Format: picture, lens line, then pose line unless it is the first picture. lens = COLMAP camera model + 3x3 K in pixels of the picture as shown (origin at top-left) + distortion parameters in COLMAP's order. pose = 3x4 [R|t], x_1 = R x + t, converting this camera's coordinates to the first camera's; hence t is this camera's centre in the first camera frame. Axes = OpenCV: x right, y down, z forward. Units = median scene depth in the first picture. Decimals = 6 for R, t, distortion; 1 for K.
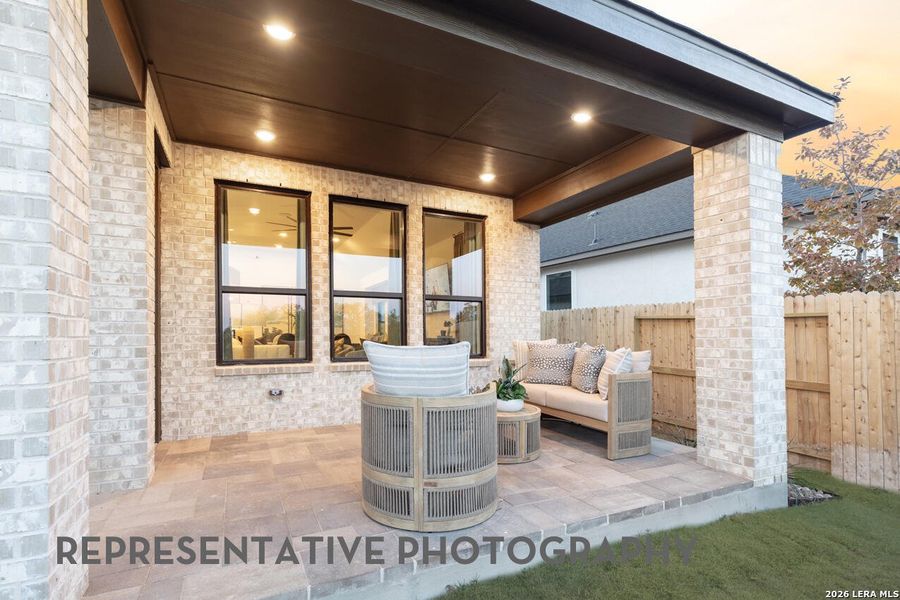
lens RADIAL K [[414.5, 0, 416.8], [0, 414.5, 336.1], [0, 0, 1]] dist [0.002474, -0.000268]
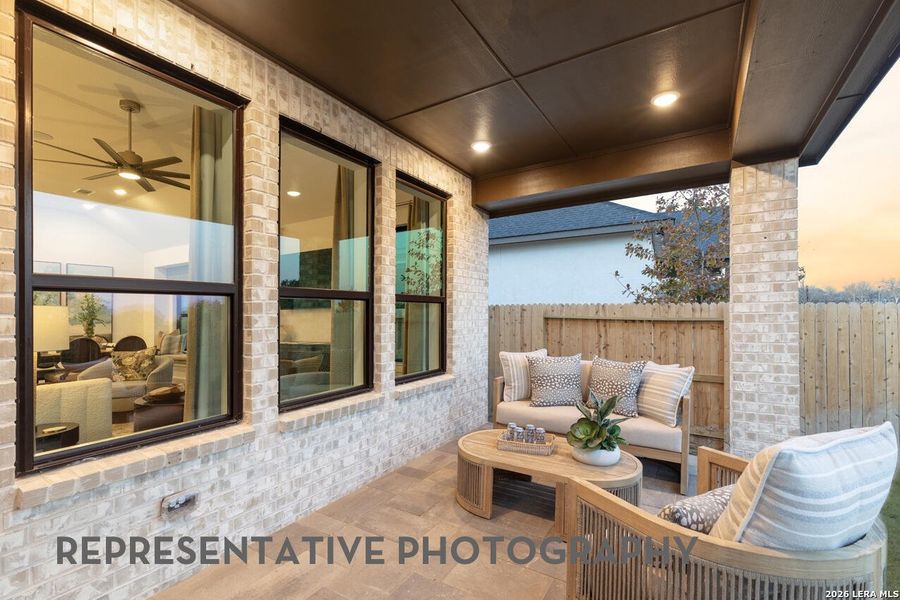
lens RADIAL K [[414.5, 0, 446.9], [0, 414.5, 311.9], [0, 0, 1]] dist [0.002474, -0.000268]
pose [[0.825397, -0.005883, 0.564522, -0.342353], [0.015377, 0.999809, -0.012064, -0.068065], [-0.564343, 0.018638, 0.825330, 0.421045]]
